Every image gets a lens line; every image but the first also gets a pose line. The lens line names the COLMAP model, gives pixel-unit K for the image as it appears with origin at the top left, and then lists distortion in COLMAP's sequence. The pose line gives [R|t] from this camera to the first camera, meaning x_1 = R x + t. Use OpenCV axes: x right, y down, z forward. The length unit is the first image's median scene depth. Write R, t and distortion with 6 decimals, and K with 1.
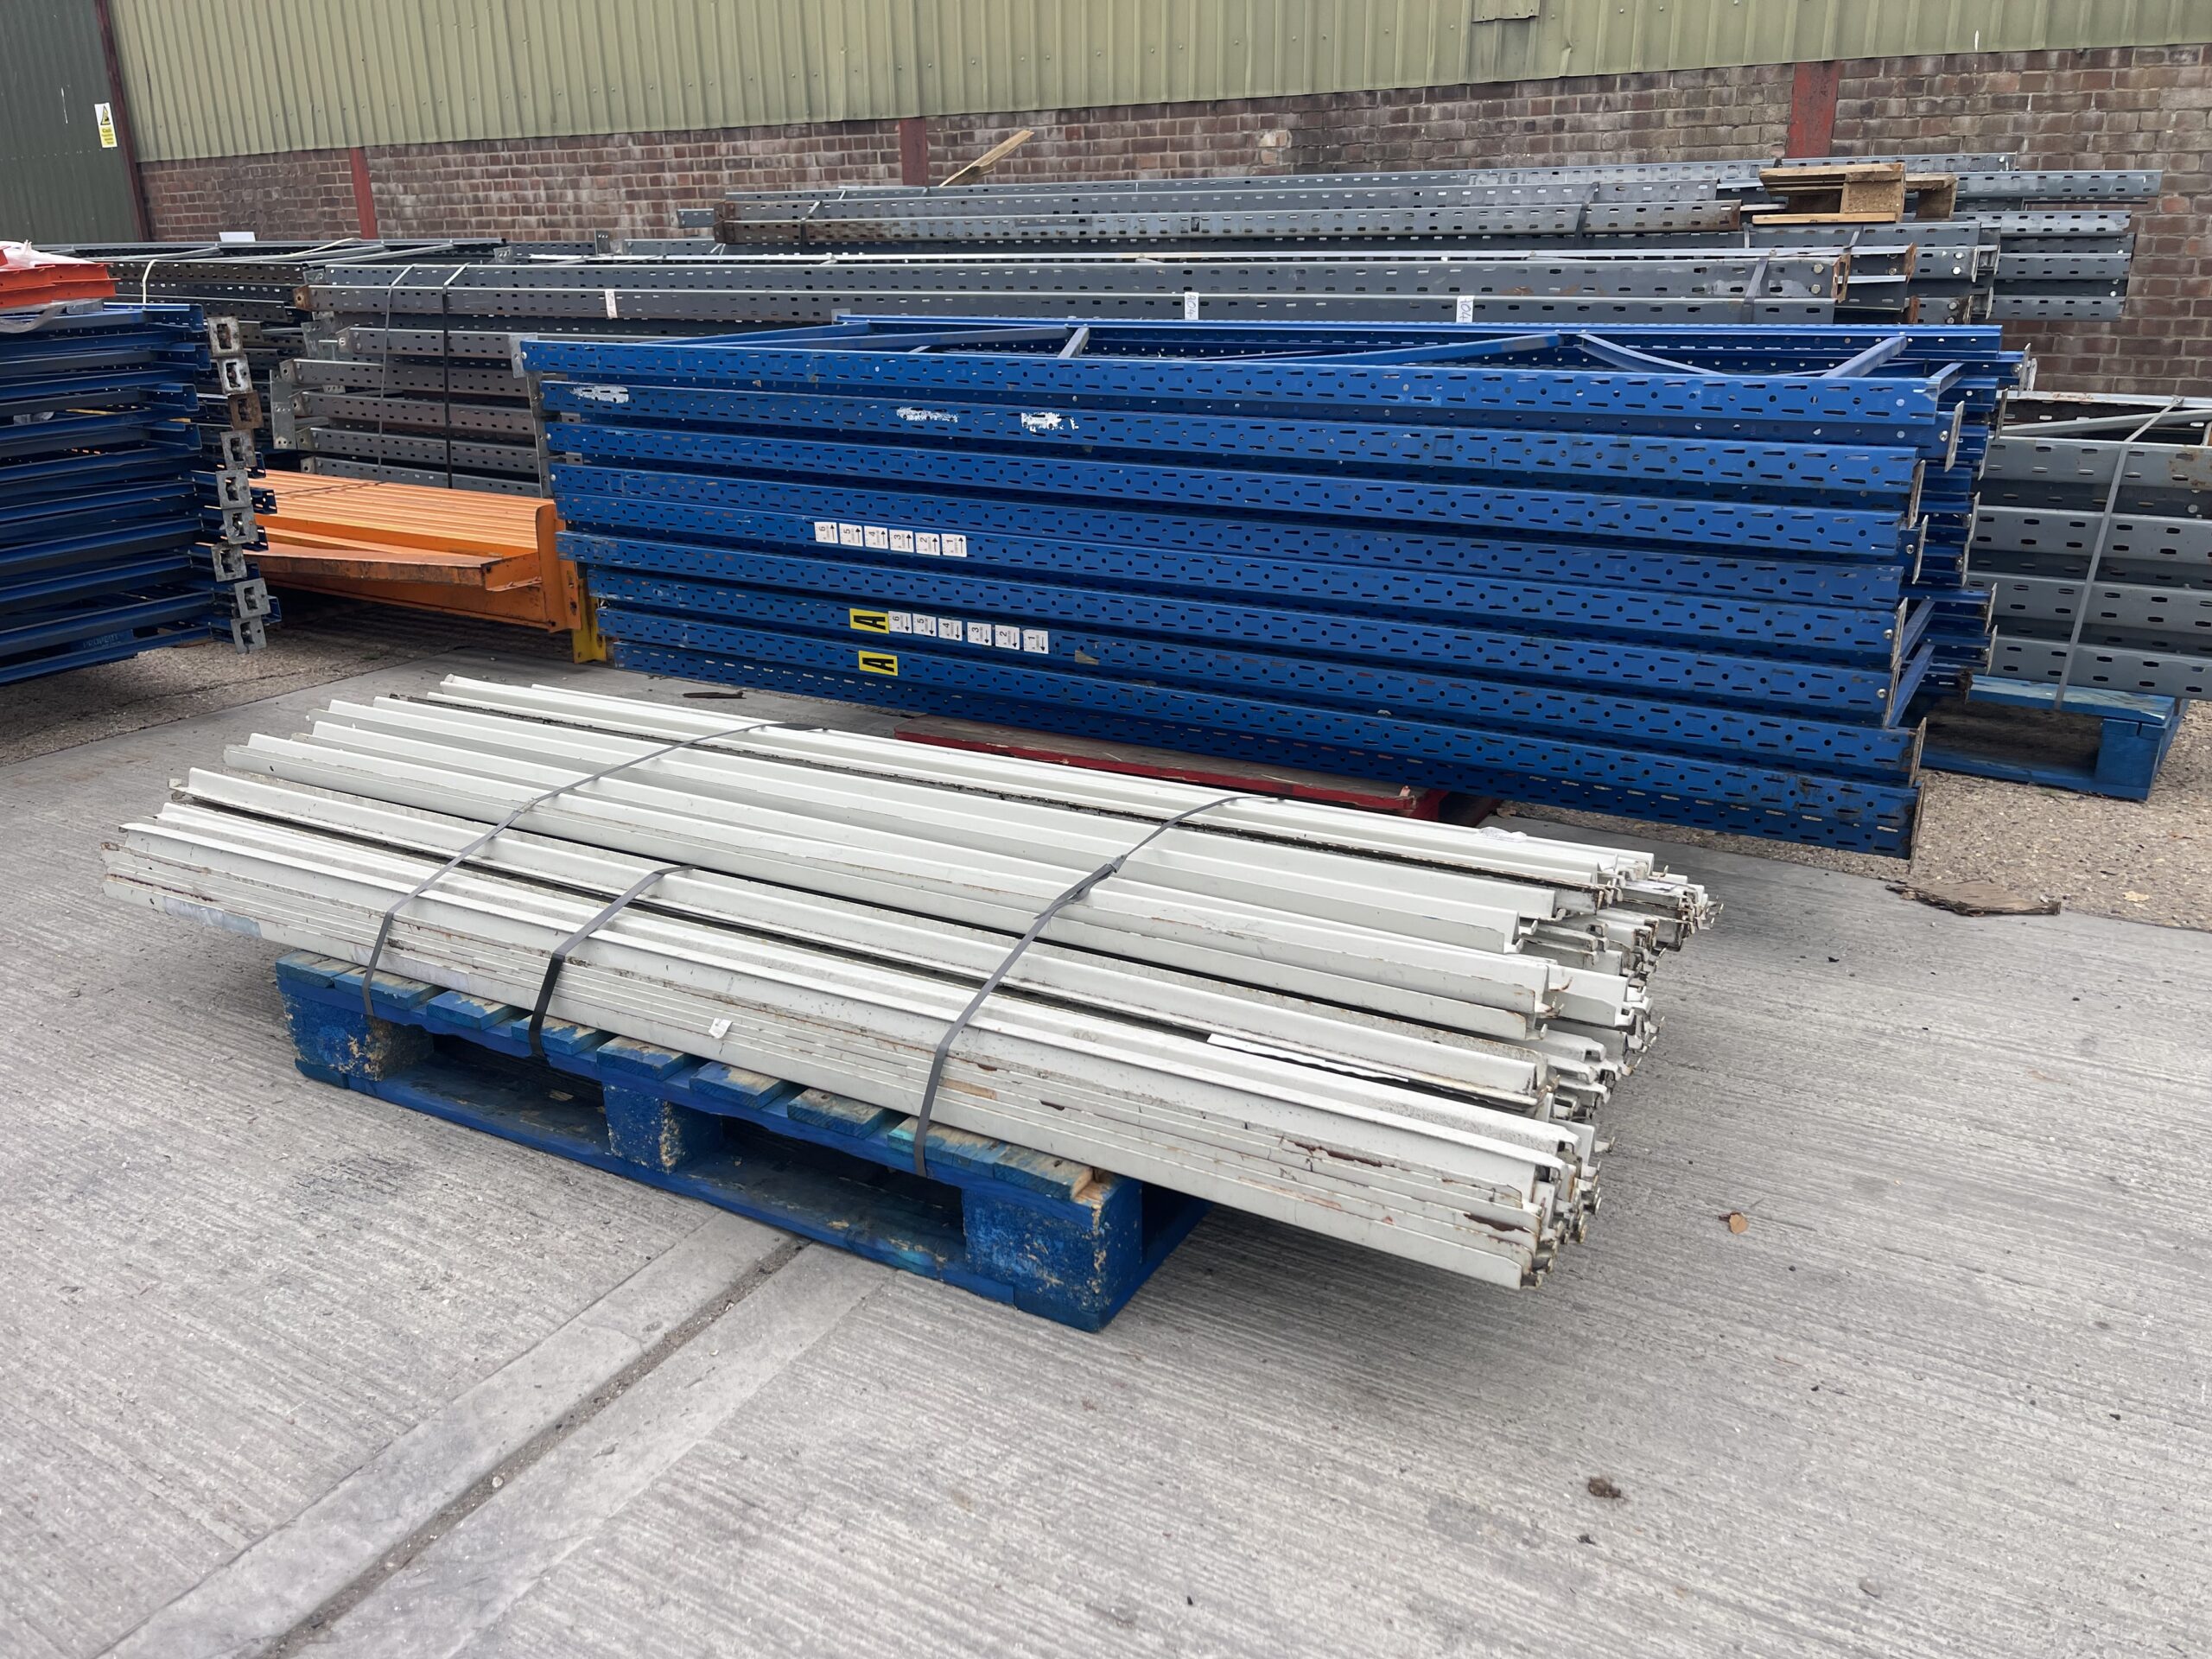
lens RADIAL K [[1685.8, 0, 1123.0], [0, 1685.8, 807.4], [0, 0, 1]] dist [0.062785, -0.077383]
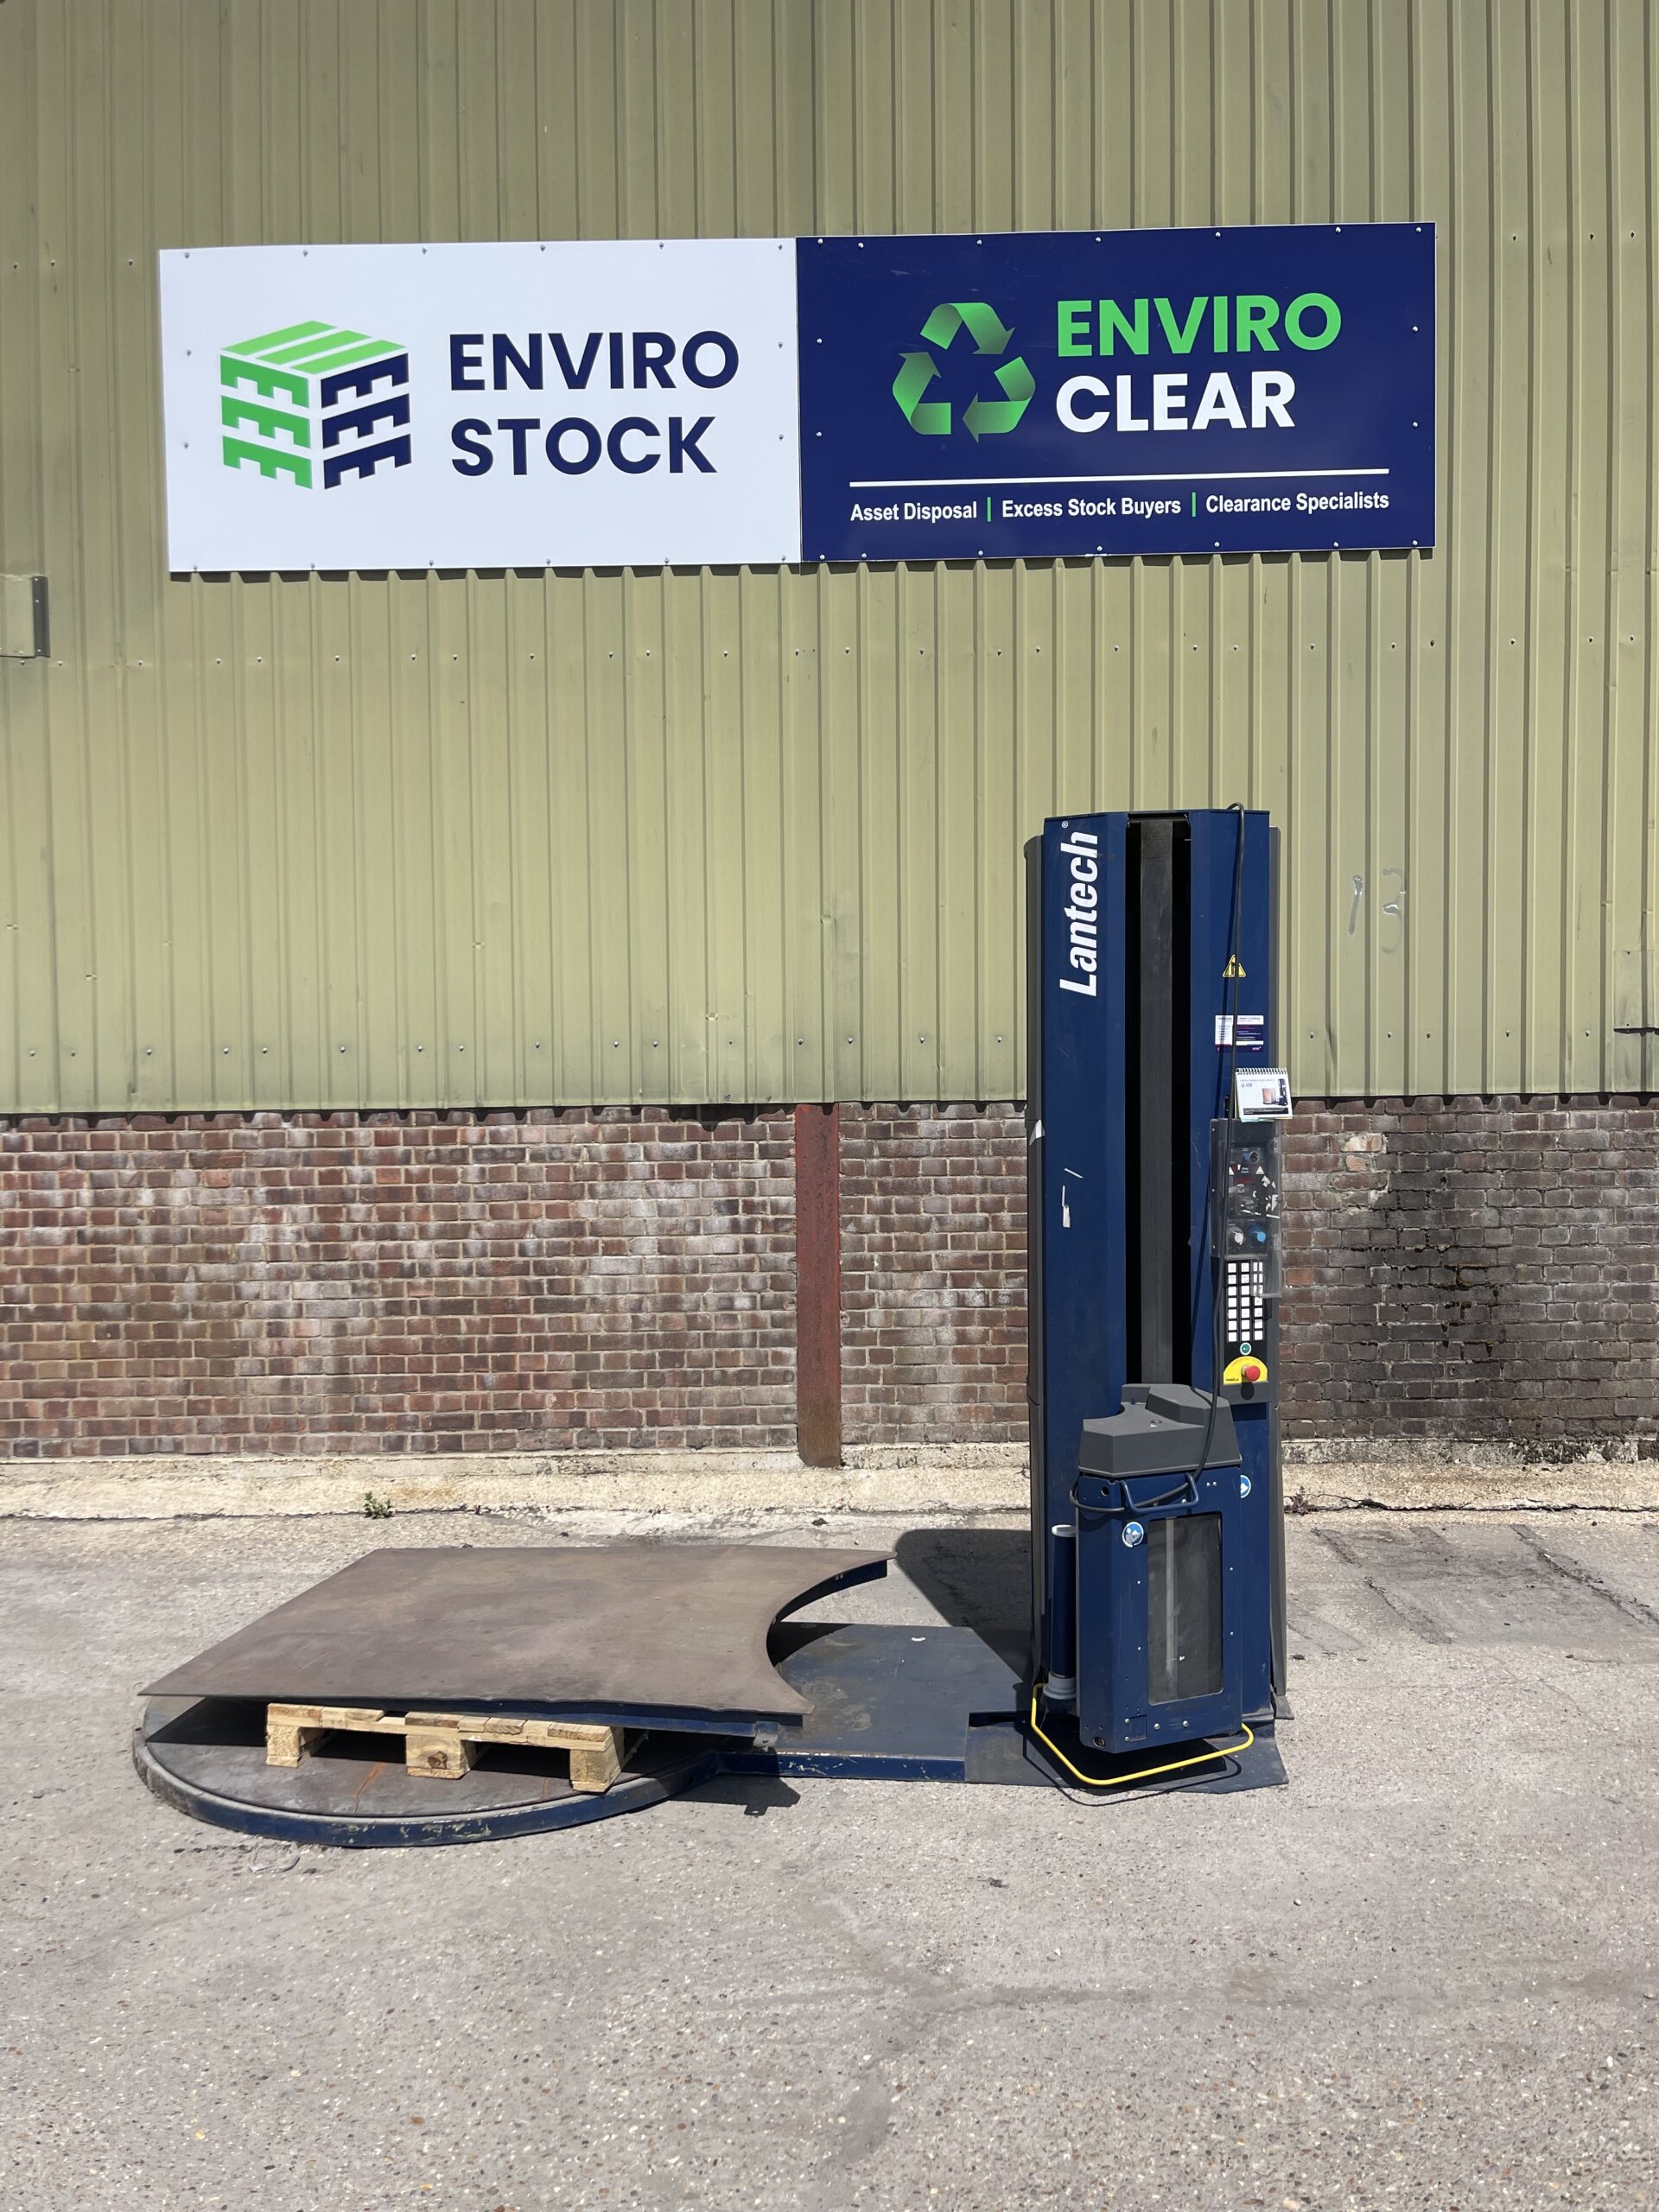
lens RADIAL K [[1685.8, 0, 837.5], [0, 1685.8, 1115.8], [0, 0, 1]] dist [0.062785, -0.077383]
pose [[0.865605, -0.011954, 0.500585, -0.475895], [0.160196, 0.953784, -0.254232, -0.209334], [-0.474411, 0.300256, 0.827515, 0.384895]]
